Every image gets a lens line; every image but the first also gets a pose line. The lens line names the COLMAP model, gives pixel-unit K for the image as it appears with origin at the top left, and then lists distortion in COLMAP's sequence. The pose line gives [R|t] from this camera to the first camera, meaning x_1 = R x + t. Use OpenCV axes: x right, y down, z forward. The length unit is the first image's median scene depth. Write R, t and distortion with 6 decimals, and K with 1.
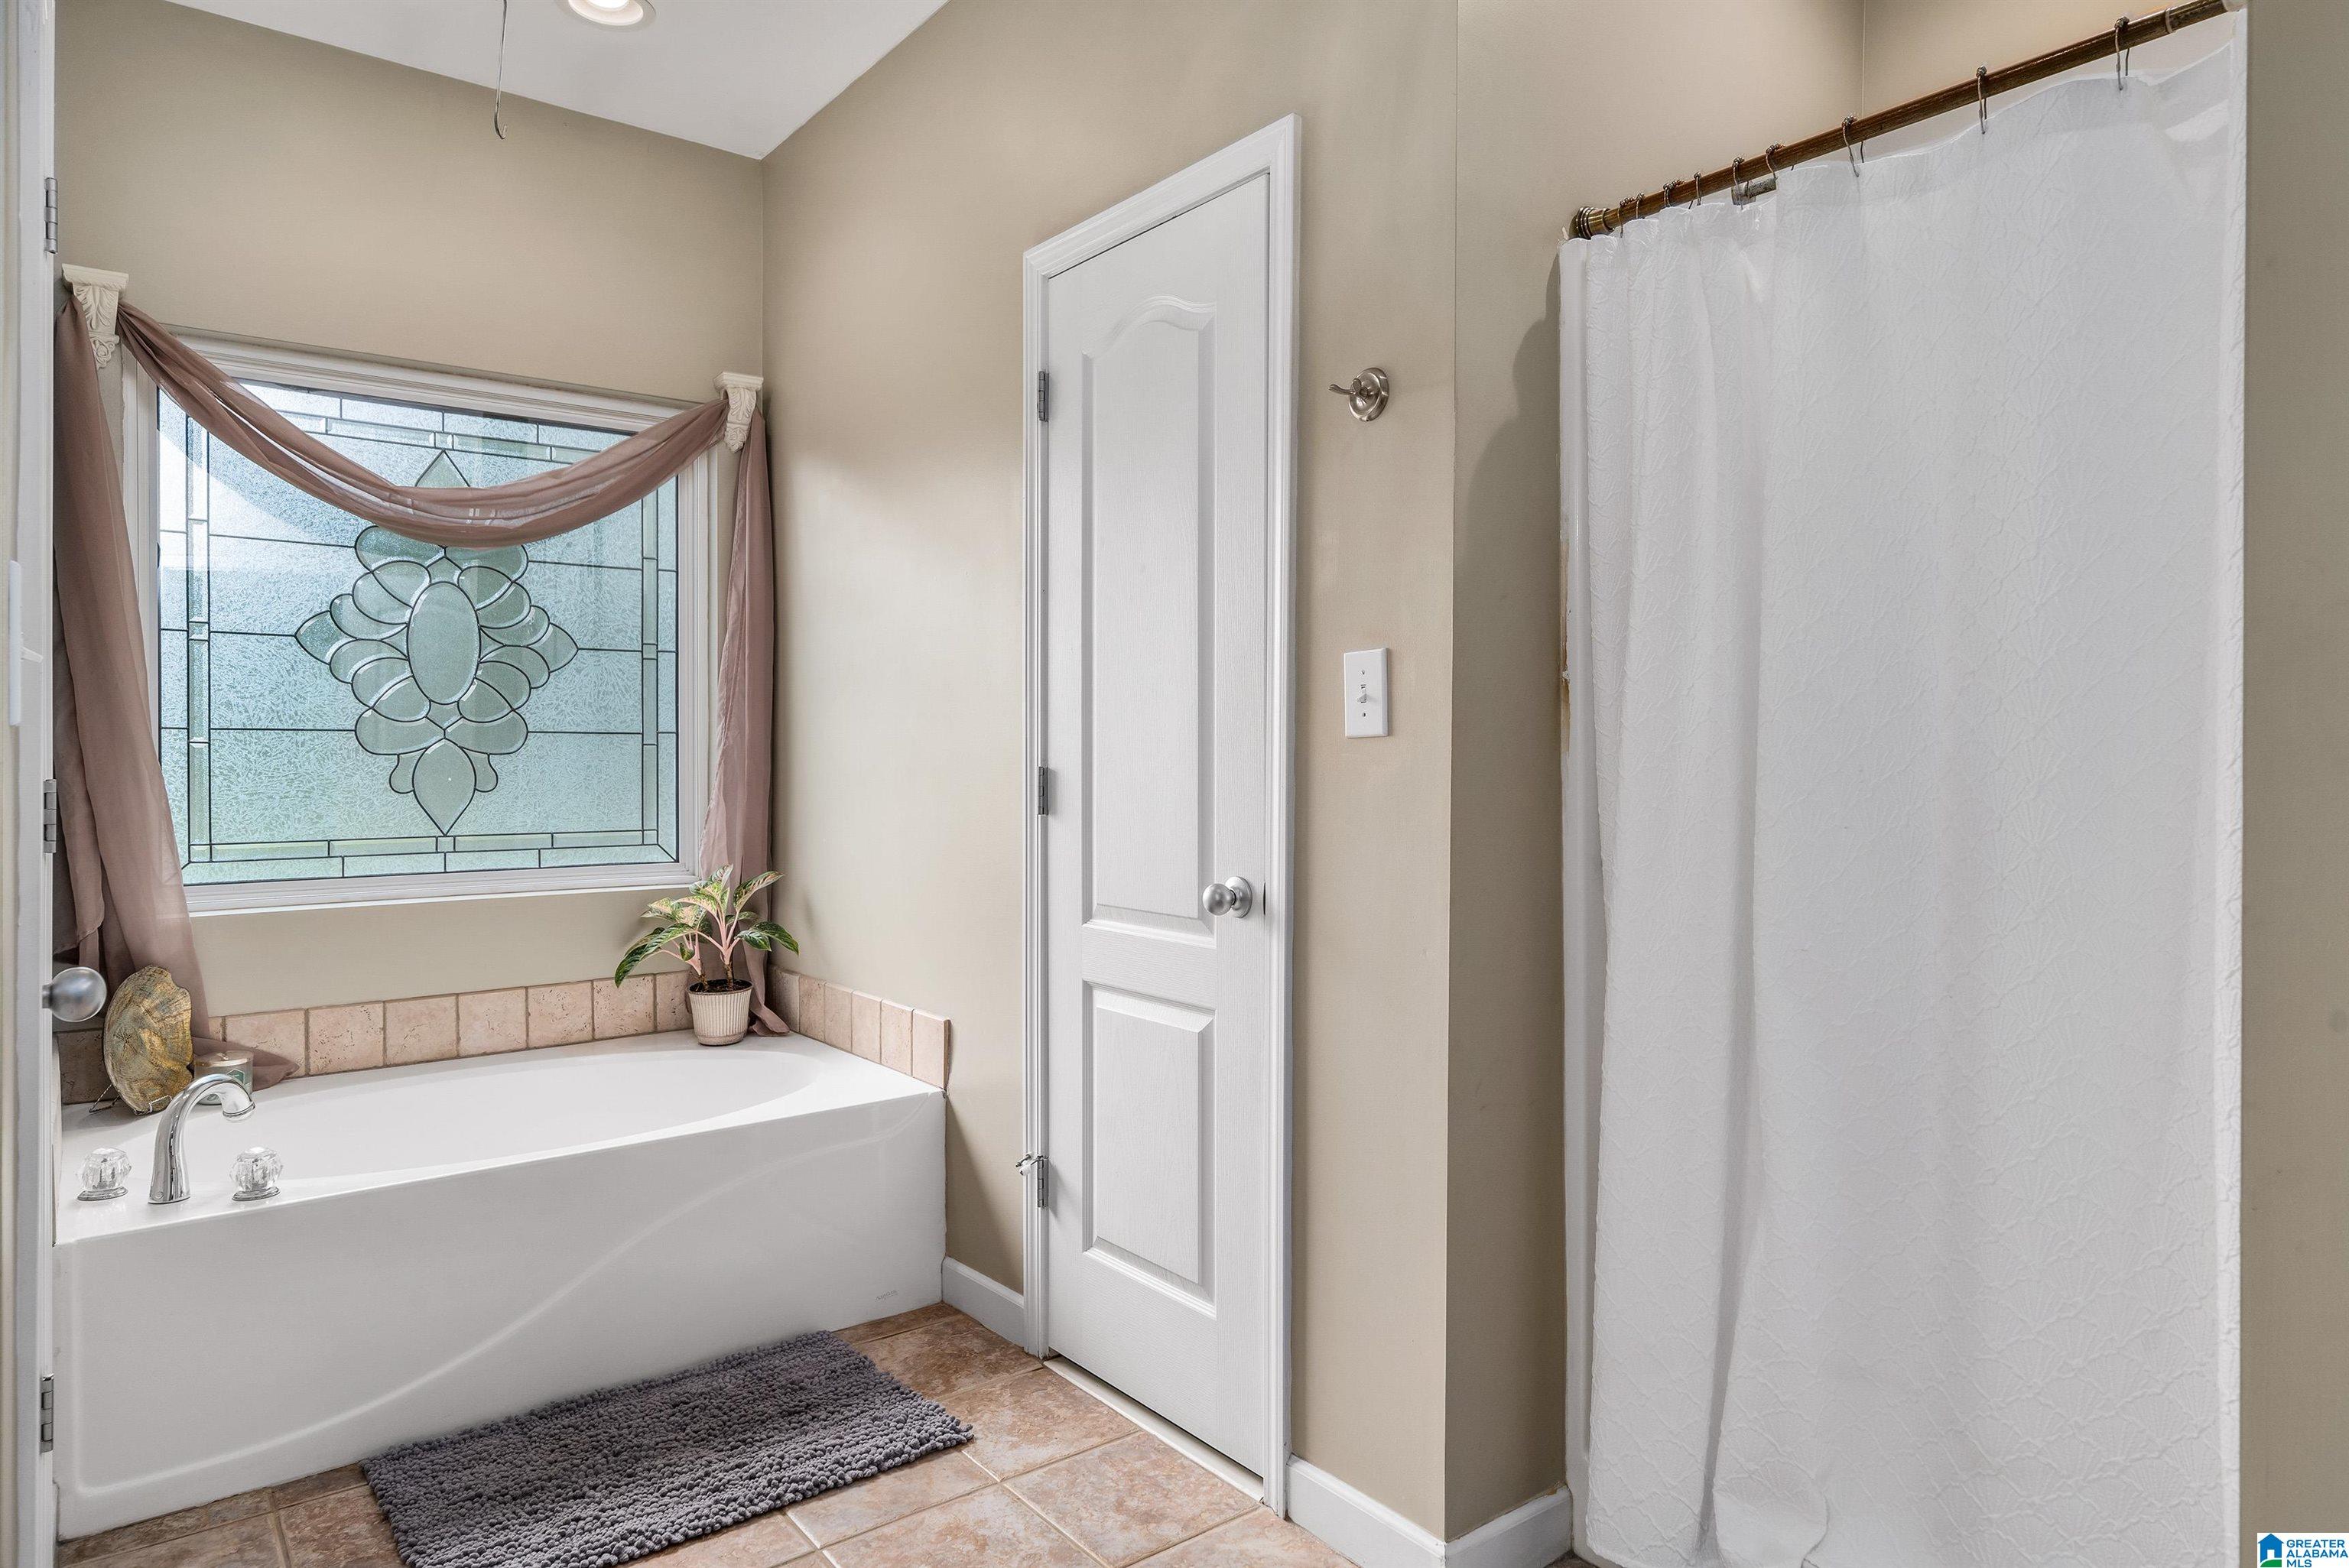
lens RADIAL K [[1386.8, 0, 1173.6], [0, 1386.8, 762.6], [0, 0, 1]] dist [-0.000091, 0.002472]
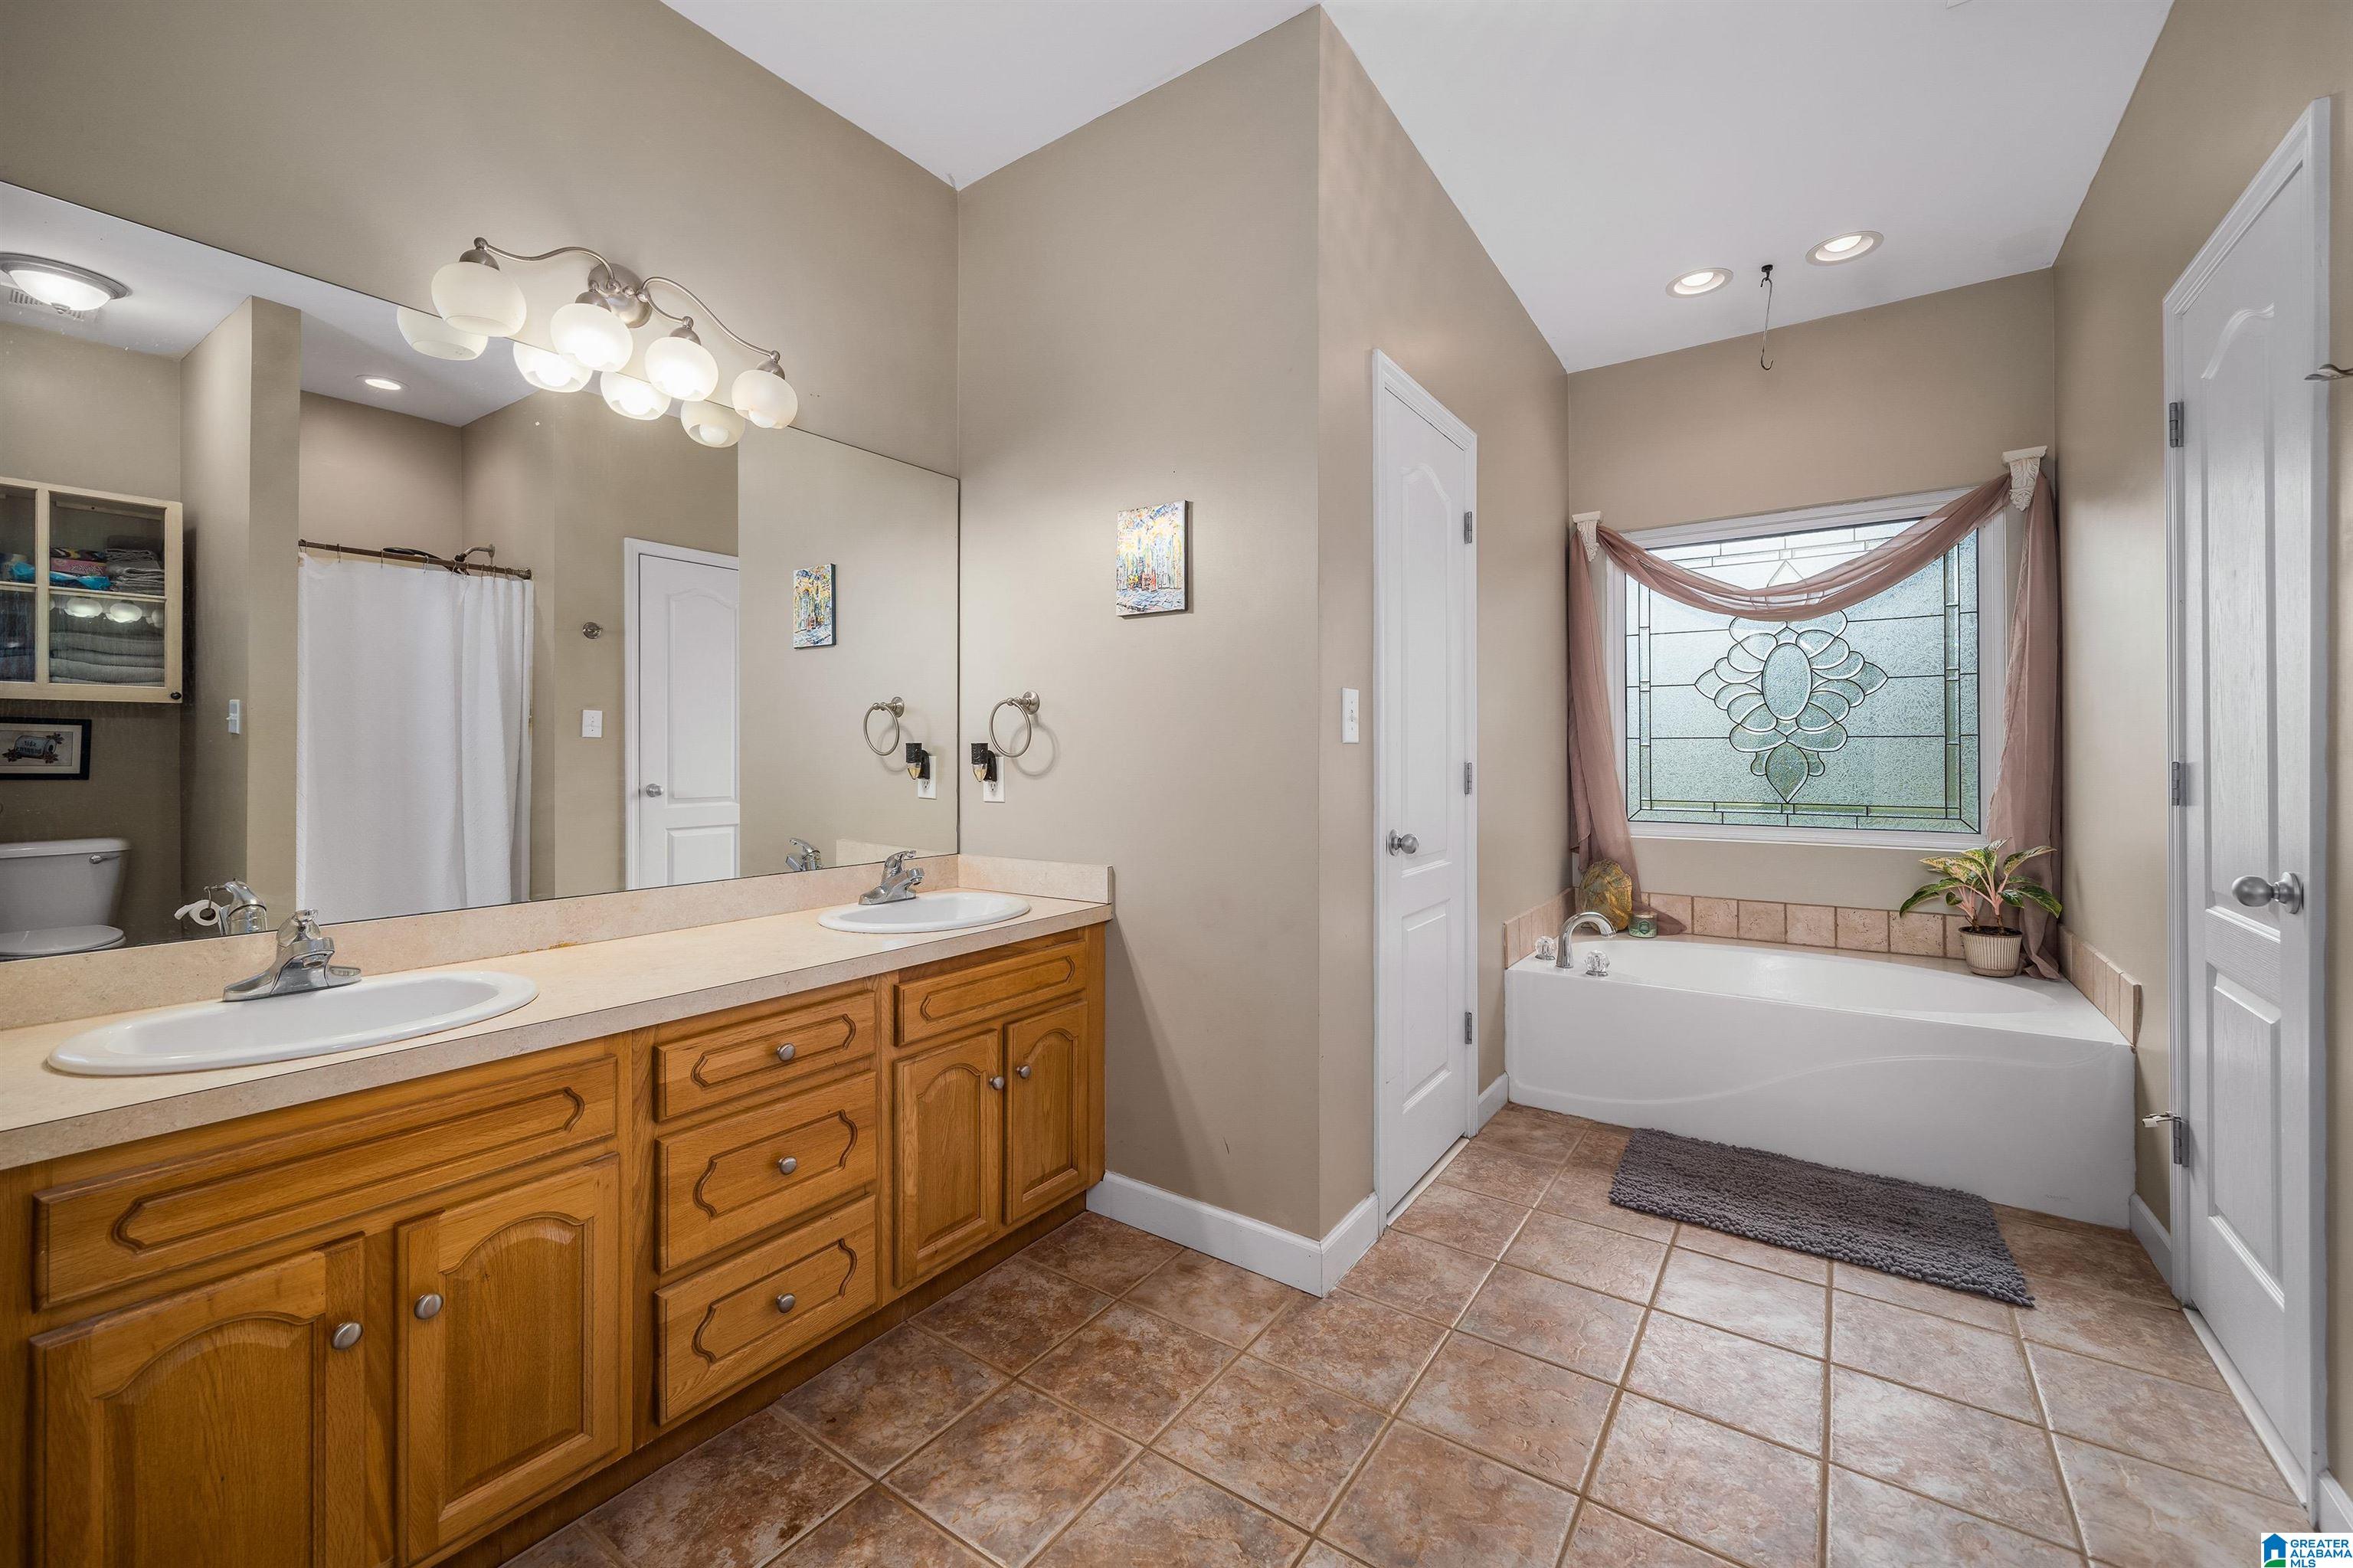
lens RADIAL K [[942.8, 0, 1173.3], [0, 942.8, 752.4], [0, 0, 1]] dist [-0.000661, -0.000103]
pose [[0.290910, -0.001454, -0.956749, 0.359768], [-0.002034, 0.999996, -0.002138, -0.001309], [0.956748, 0.002568, 0.290906, 0.022254]]
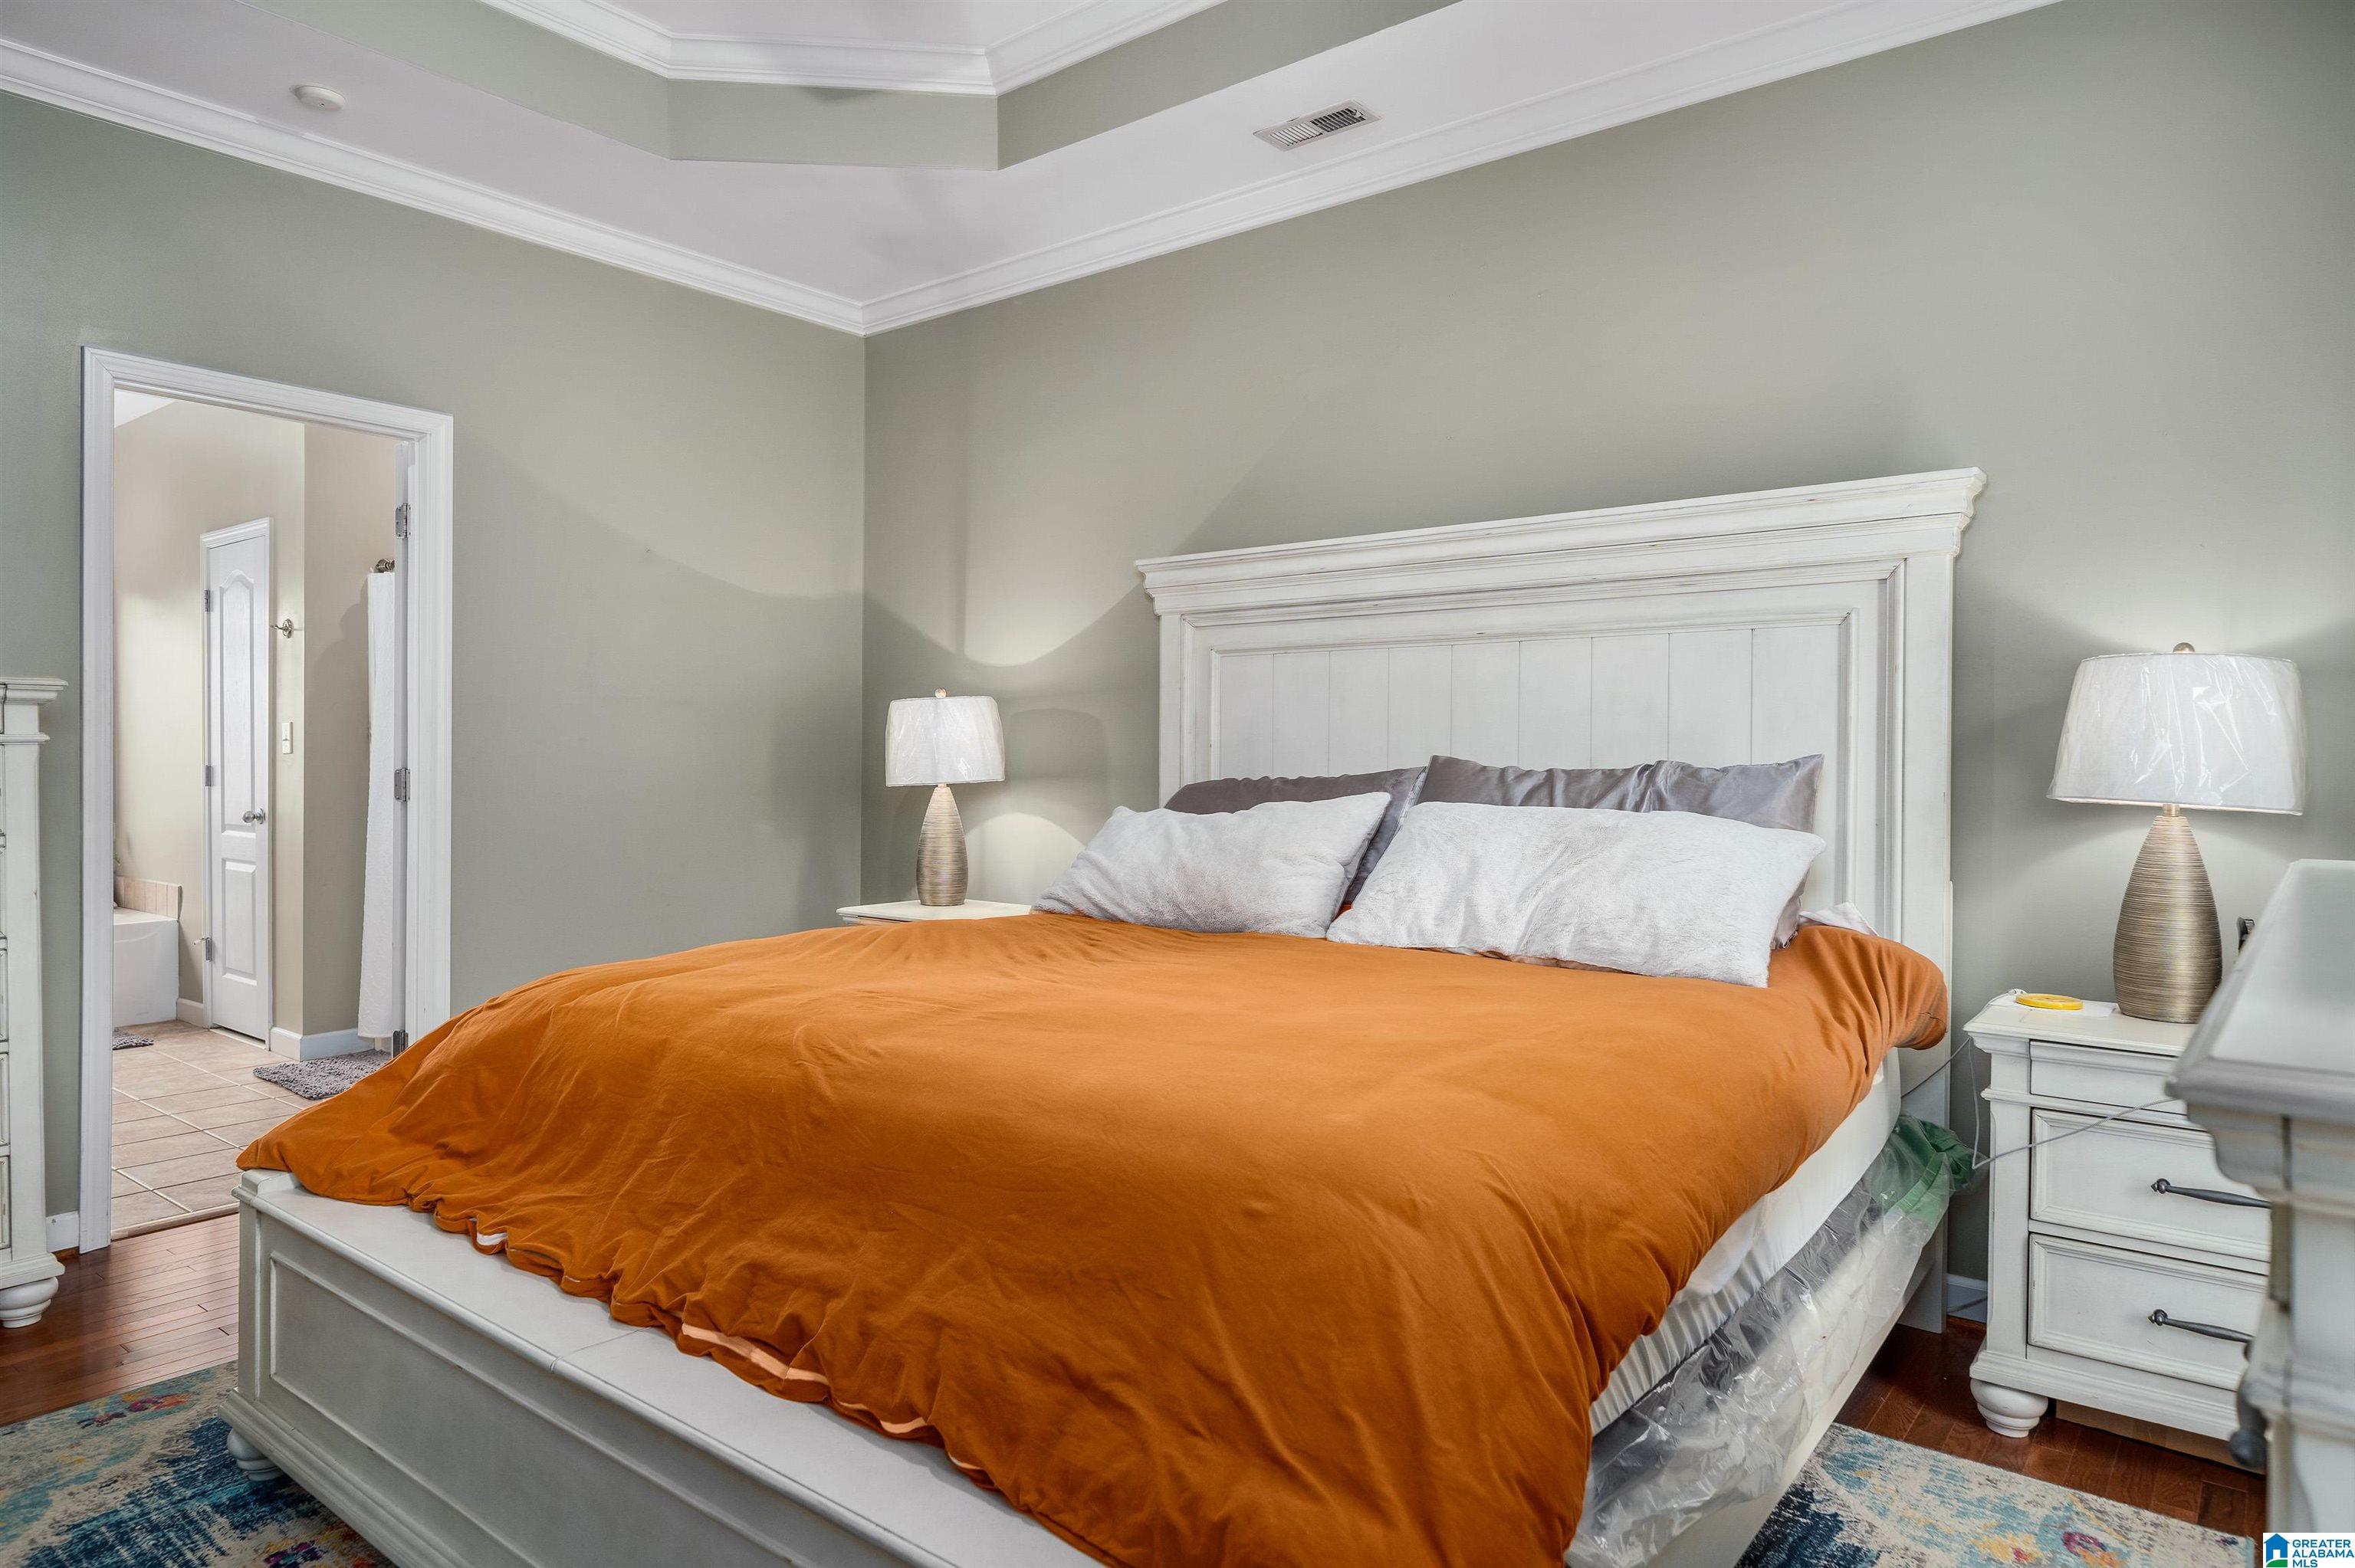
lens RADIAL K [[1397.3, 0, 1177.5], [0, 1397.3, 784.0], [0, 0, 1]] dist [-0.000230, -0.000215]
pose [[0.971297, 0.002498, 0.237858, 0.836672], [-0.005244, 0.999927, 0.010911, 0.000404], [-0.237813, -0.011845, 0.971239, -1.478309]]
